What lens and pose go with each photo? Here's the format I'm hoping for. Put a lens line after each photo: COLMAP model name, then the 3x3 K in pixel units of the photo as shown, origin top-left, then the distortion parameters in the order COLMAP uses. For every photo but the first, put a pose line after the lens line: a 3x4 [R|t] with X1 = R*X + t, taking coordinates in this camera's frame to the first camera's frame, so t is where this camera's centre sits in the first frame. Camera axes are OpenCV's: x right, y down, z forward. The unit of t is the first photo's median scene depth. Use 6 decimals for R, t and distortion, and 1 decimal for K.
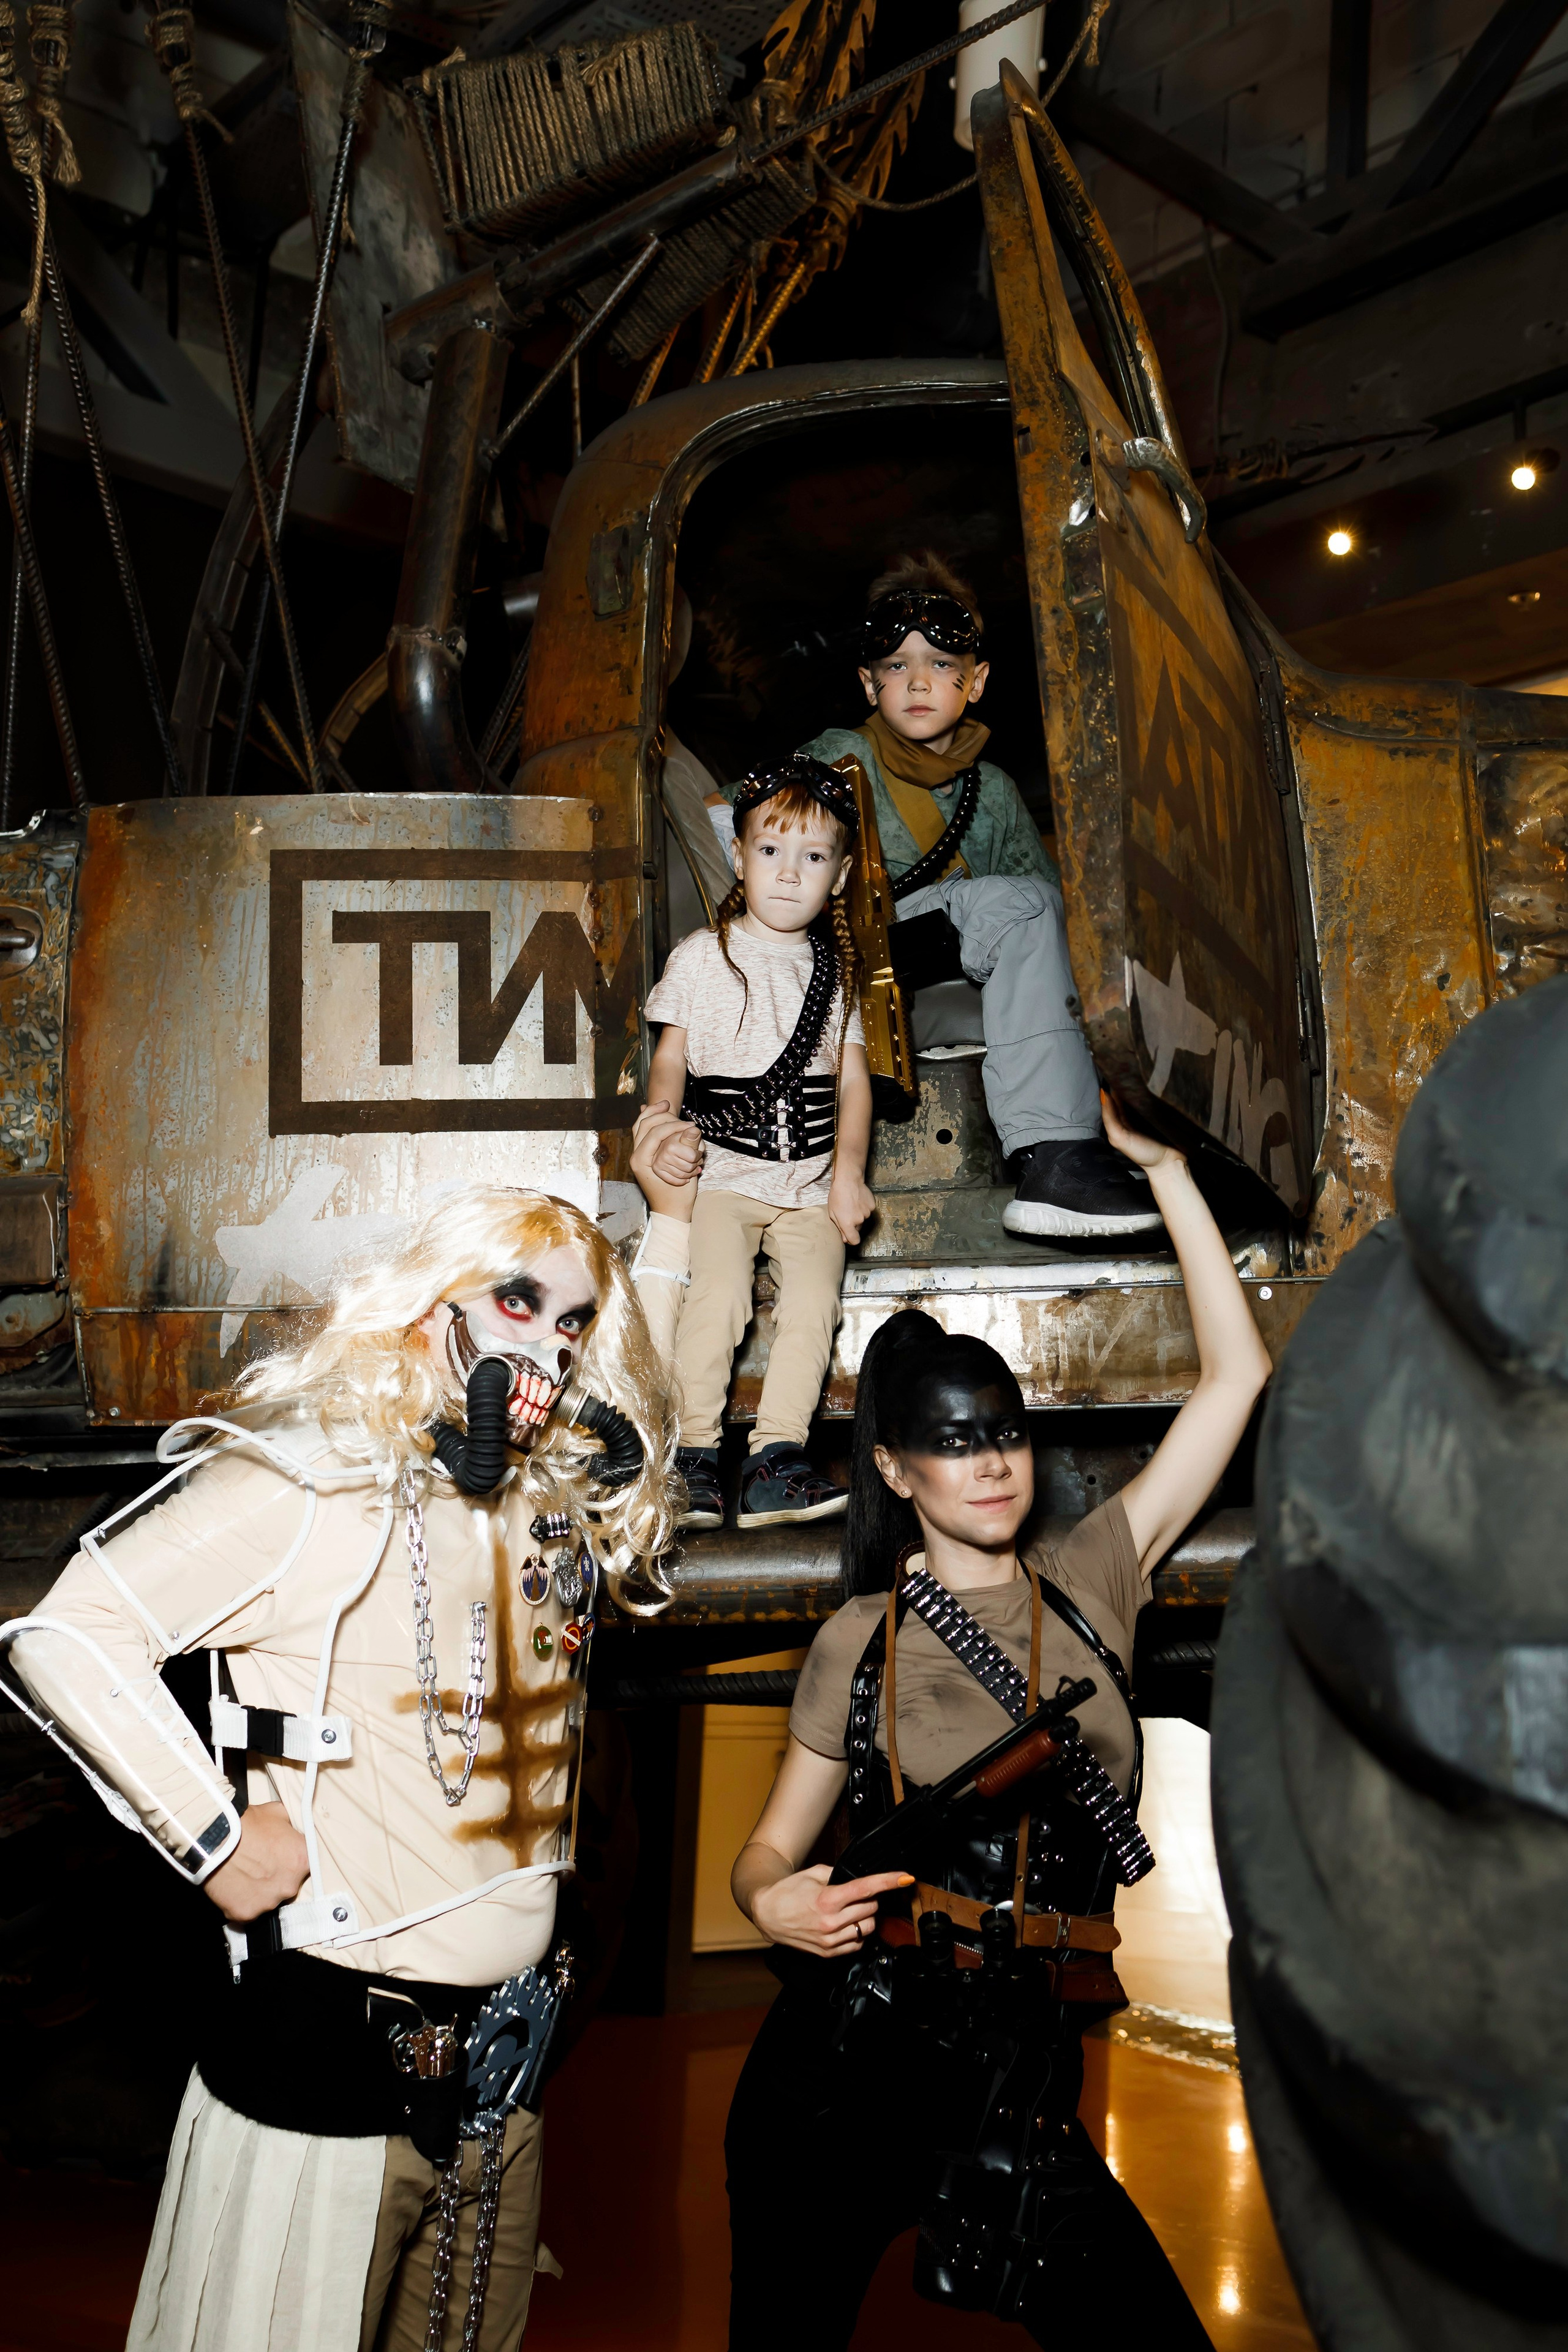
lens RADIAL K [[2486.1, 0, 772.5], [0, 2486.1, 1088.4], [0, 0, 1]] dist [0.042725, -0.034015]
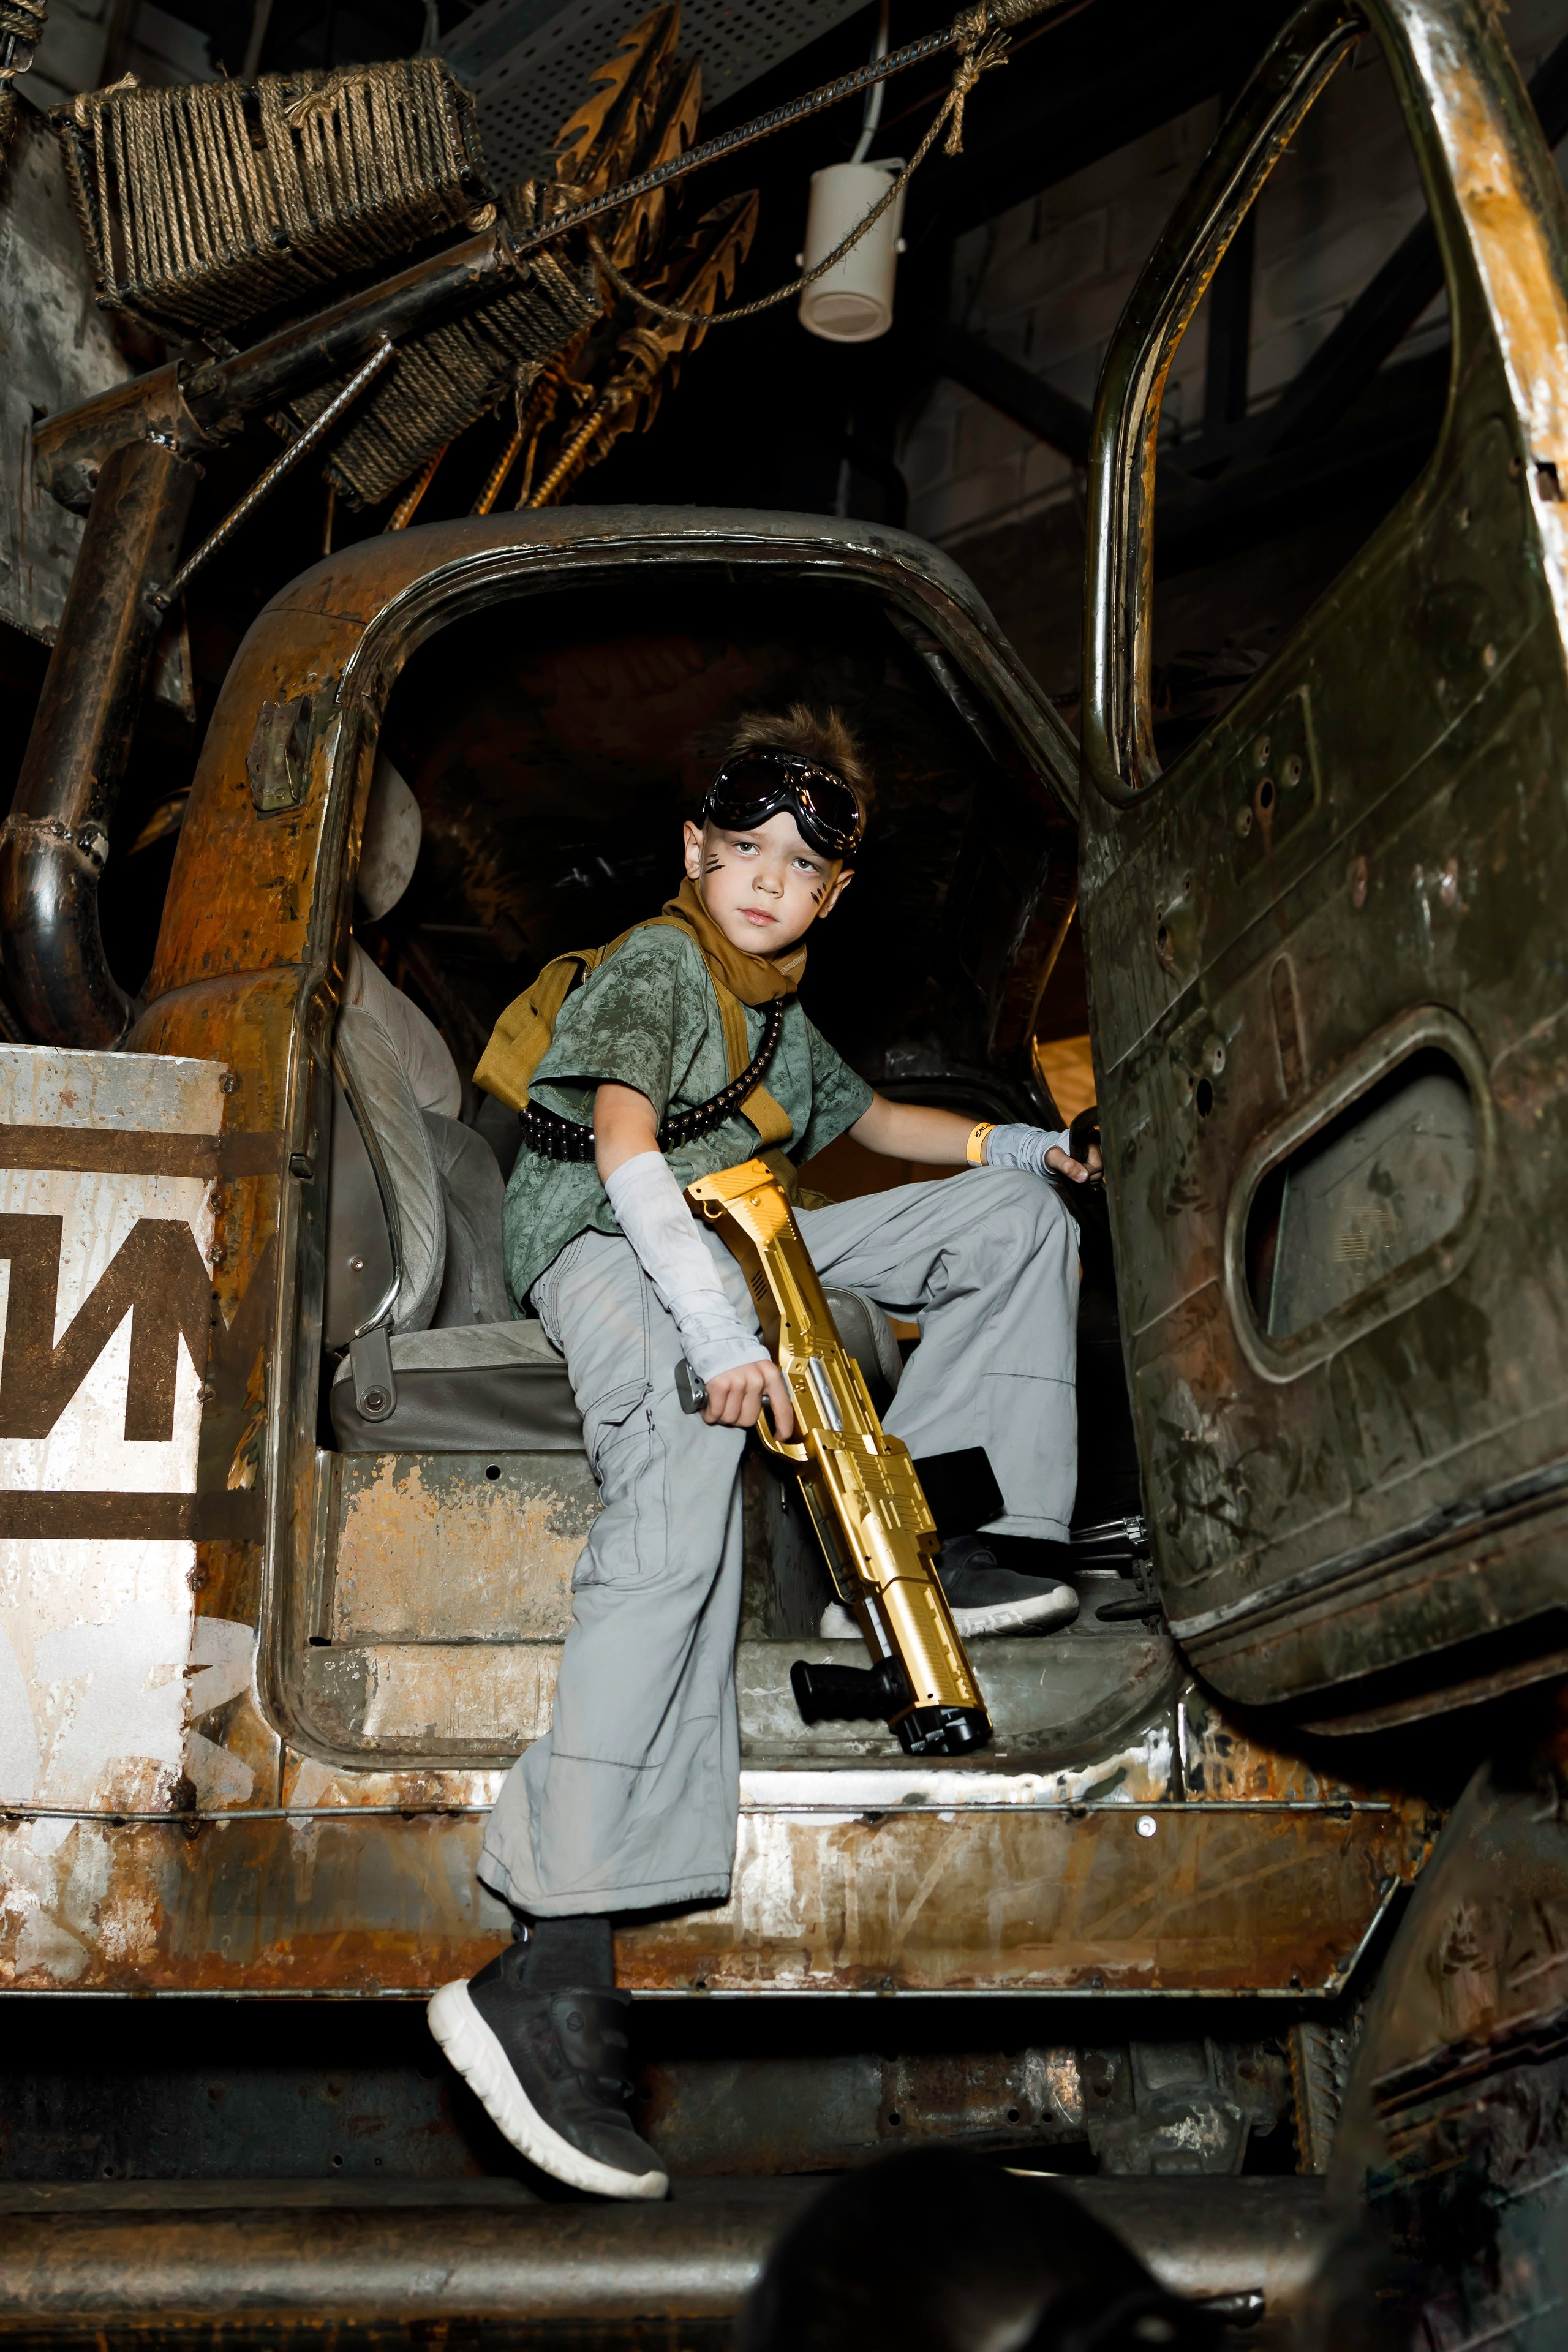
lens RADIAL K [[2698.1, 0, 787.8], [0, 2698.1, 1070.5], [0, 0, 1]] dist [-0.009367, 0.005742]
pose [[0.996367, 0.046723, 0.071202, 0.032784], [-0.038803, 0.993305, -0.108812, -0.036203], [-0.075810, 0.105654, 0.991509, 0.223375]]
